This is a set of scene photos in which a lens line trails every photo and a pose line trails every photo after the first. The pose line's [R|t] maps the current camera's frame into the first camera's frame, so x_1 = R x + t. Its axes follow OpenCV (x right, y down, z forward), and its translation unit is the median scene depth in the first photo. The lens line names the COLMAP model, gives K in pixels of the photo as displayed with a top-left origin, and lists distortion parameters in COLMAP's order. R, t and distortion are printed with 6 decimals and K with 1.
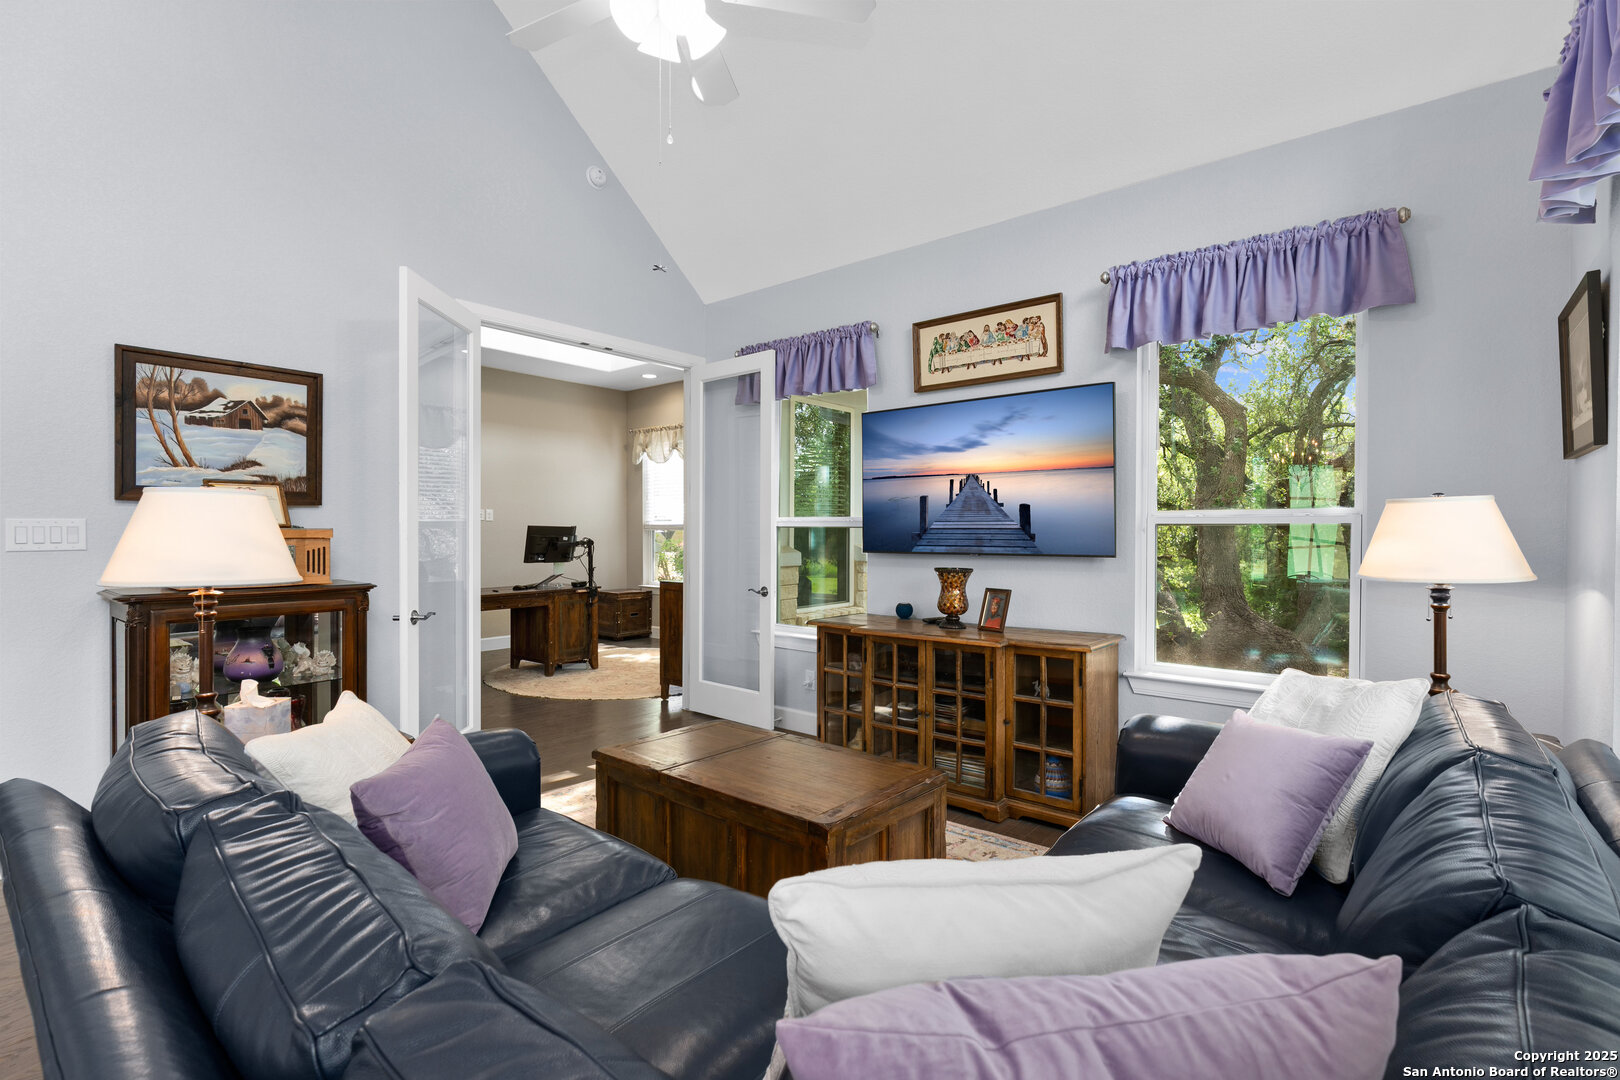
lens RADIAL K [[740.2, 0, 805.9], [0, 740.2, 535.5], [0, 0, 1]] dist [0.000192, 0.000011]
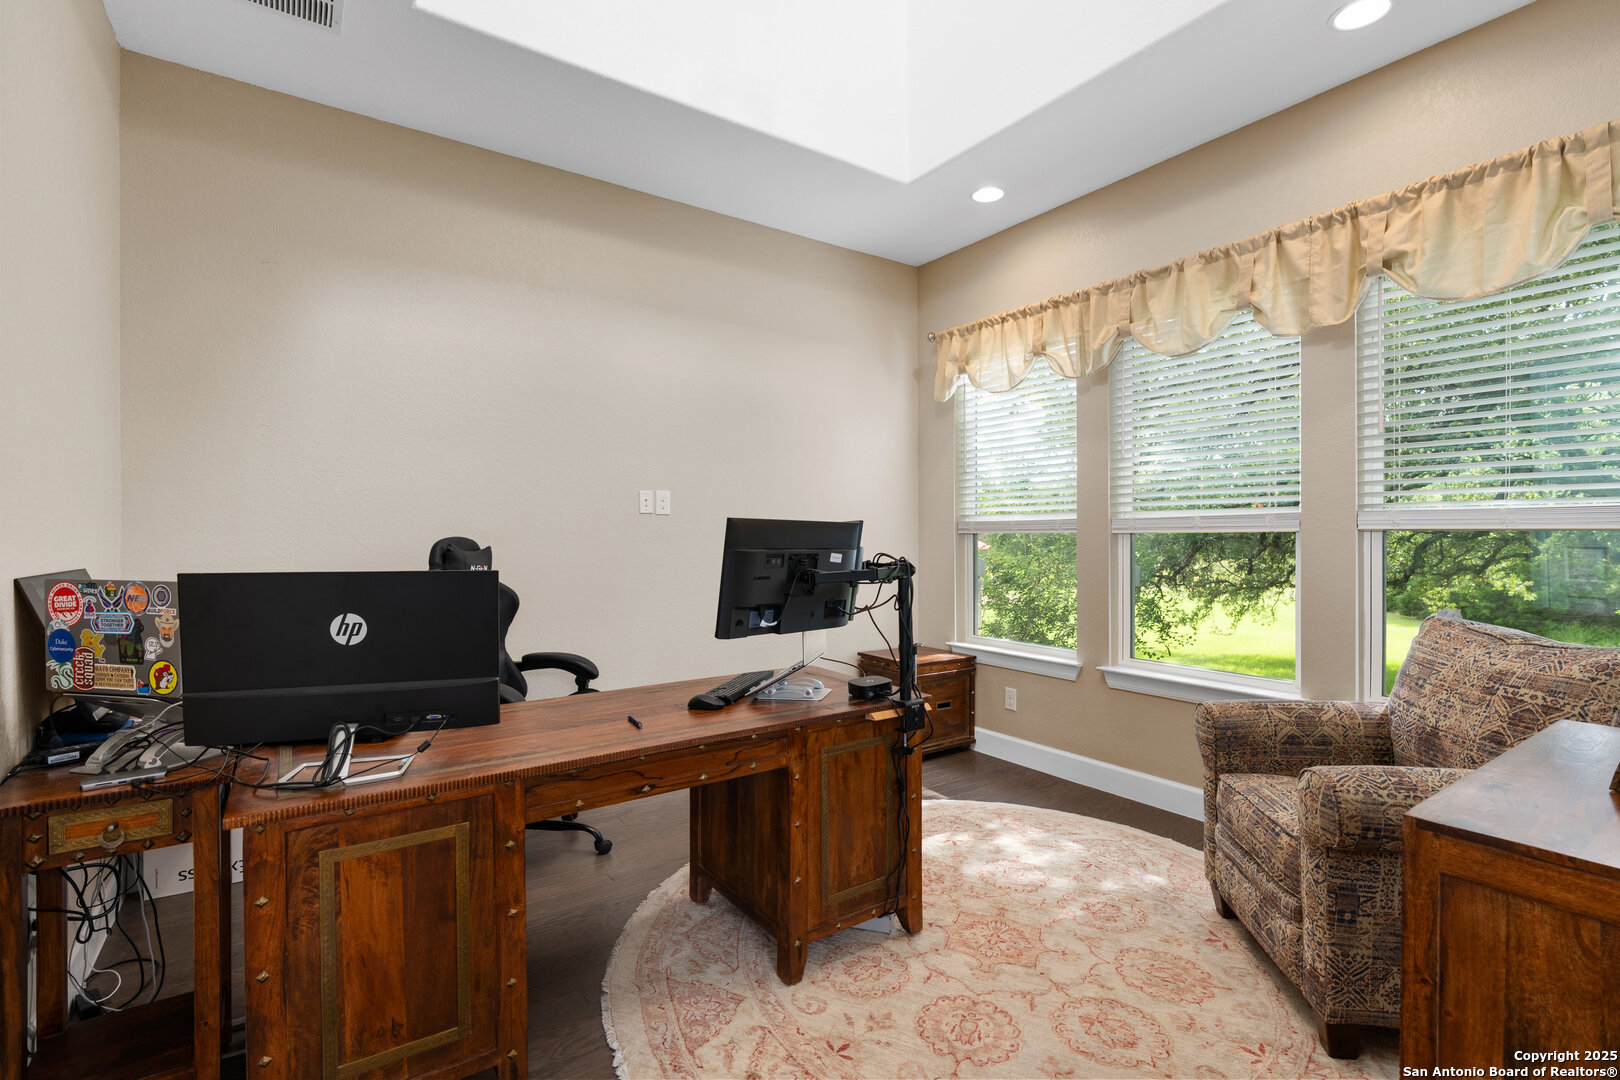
lens RADIAL K [[740.2, 0, 811.8], [0, 740.2, 538.2], [0, 0, 1]] dist [0.000192, 0.000011]
pose [[0.962530, 0.000333, -0.271175, -0.240557], [-0.000297, 1.000000, 0.000174, -0.004572], [0.271175, -0.000087, 0.962530, 0.664309]]
